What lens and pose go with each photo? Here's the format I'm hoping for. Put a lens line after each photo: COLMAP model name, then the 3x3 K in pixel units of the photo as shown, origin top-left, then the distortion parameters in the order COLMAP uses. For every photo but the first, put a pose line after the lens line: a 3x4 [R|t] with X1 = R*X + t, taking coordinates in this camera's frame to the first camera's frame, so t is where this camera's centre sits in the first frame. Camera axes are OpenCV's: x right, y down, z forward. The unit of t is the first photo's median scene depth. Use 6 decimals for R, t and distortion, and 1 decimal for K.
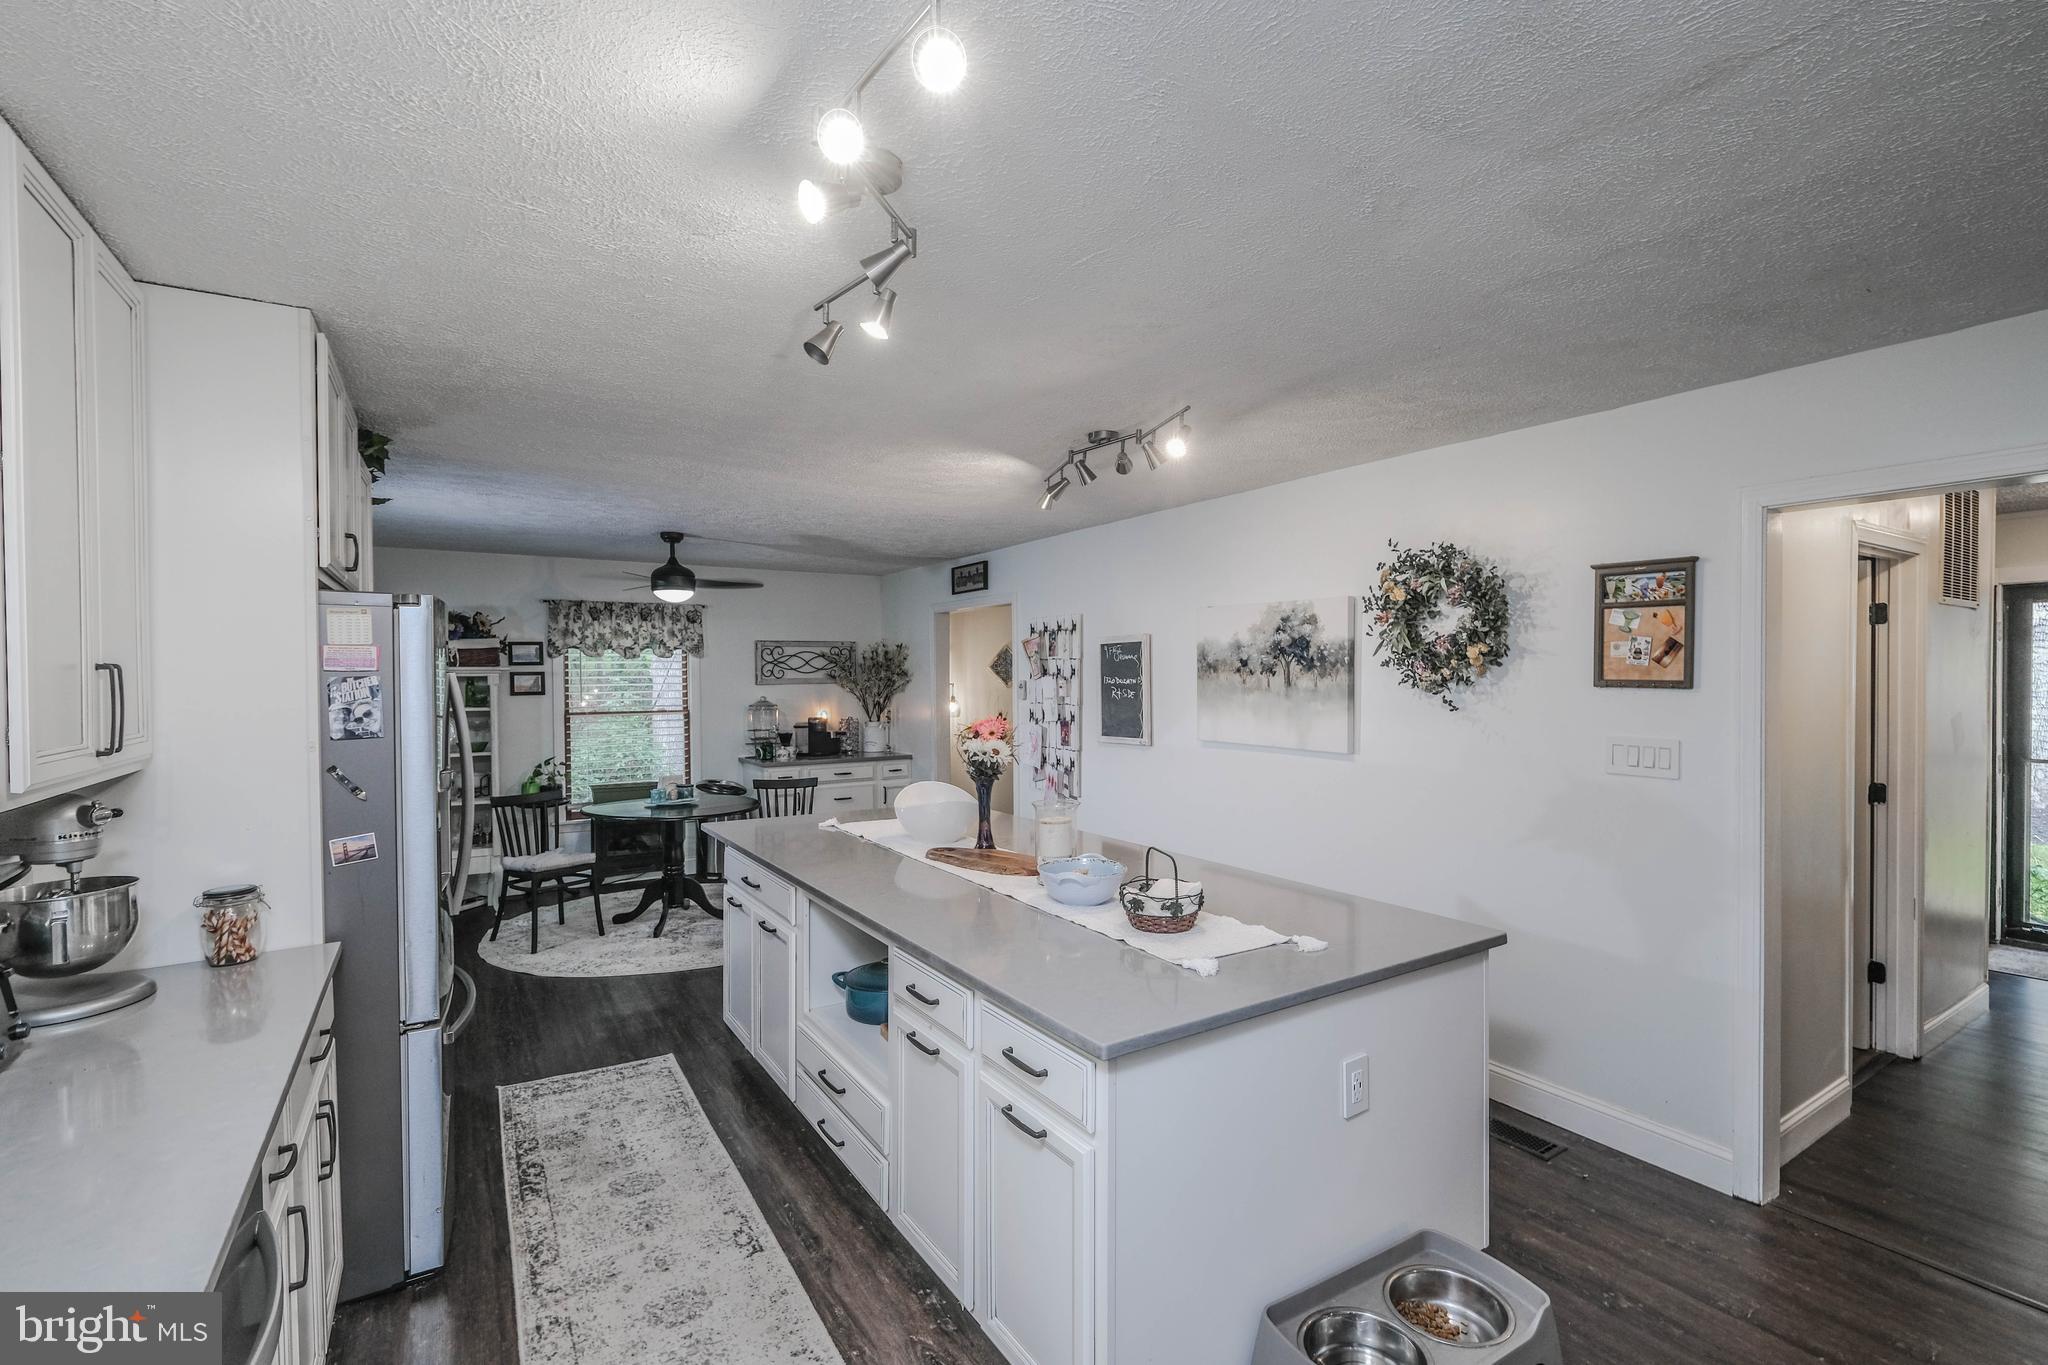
lens RADIAL K [[897.1, 0, 1022.8], [0, 897.1, 675.8], [0, 0, 1]] dist [-0.006055, 0.002182]
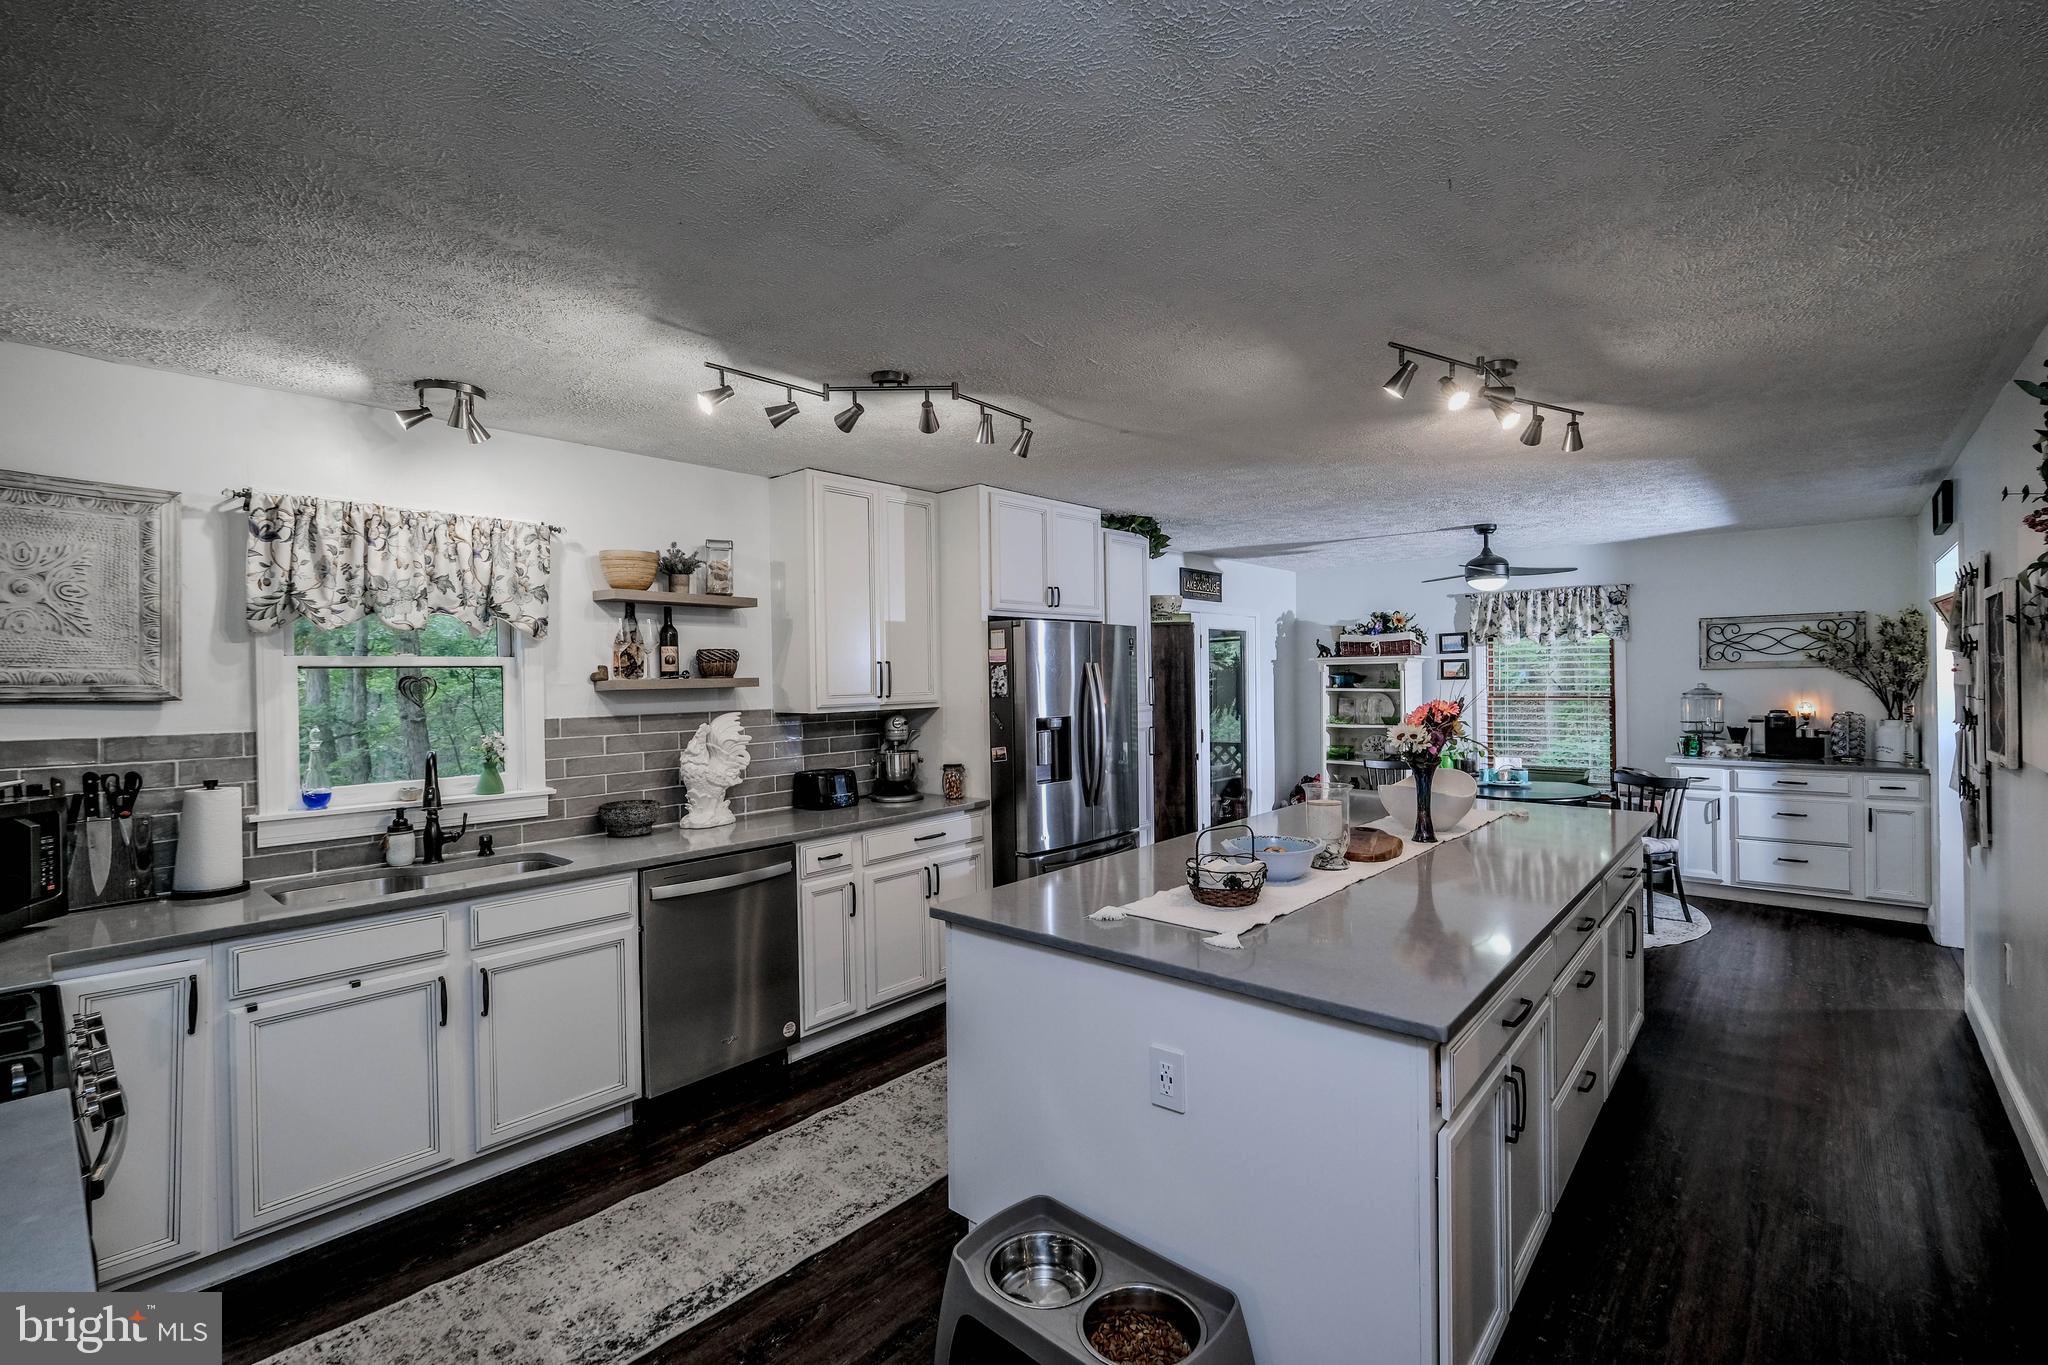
lens RADIAL K [[897.1, 0, 1038.5], [0, 897.1, 682.2], [0, 0, 1]] dist [-0.006055, 0.002182]
pose [[0.296763, 0.008739, -0.954911, 0.361587], [0.014116, 0.999809, 0.013537, 0.001757], [0.954847, -0.017496, 0.296583, 0.147057]]
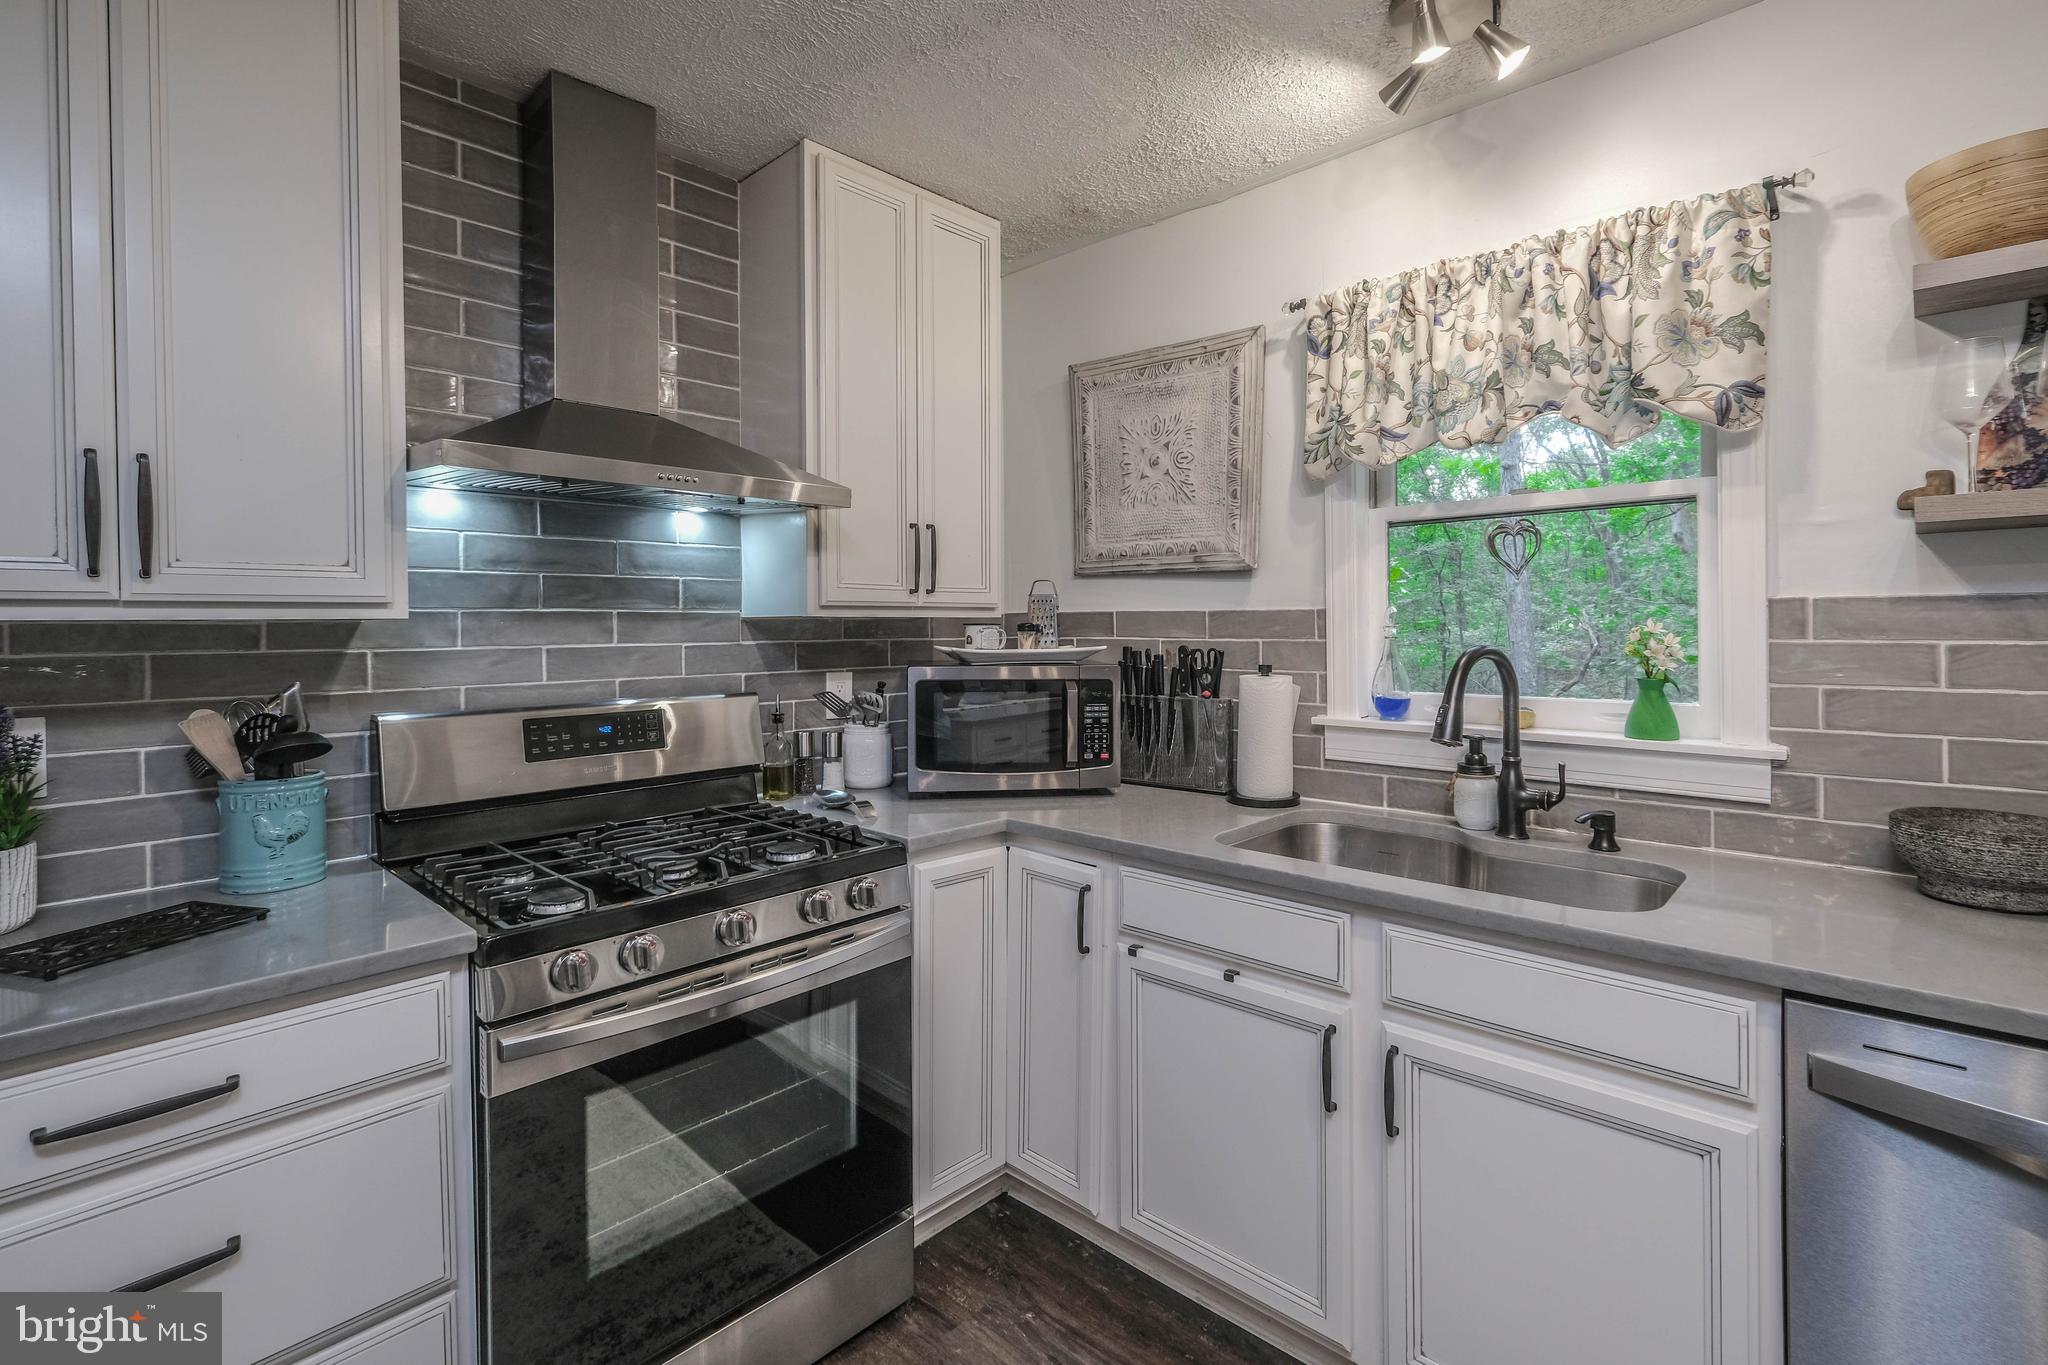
lens RADIAL K [[935.9, 0, 1028.2], [0, 935.9, 627.3], [0, 0, 1]] dist [-0.002713, 0.000580]
pose [[-0.966005, 0.021748, -0.257605, 0.063977], [0.021138, 0.999763, 0.005136, 0.026632], [0.257656, -0.000484, -0.966237, 0.216730]]
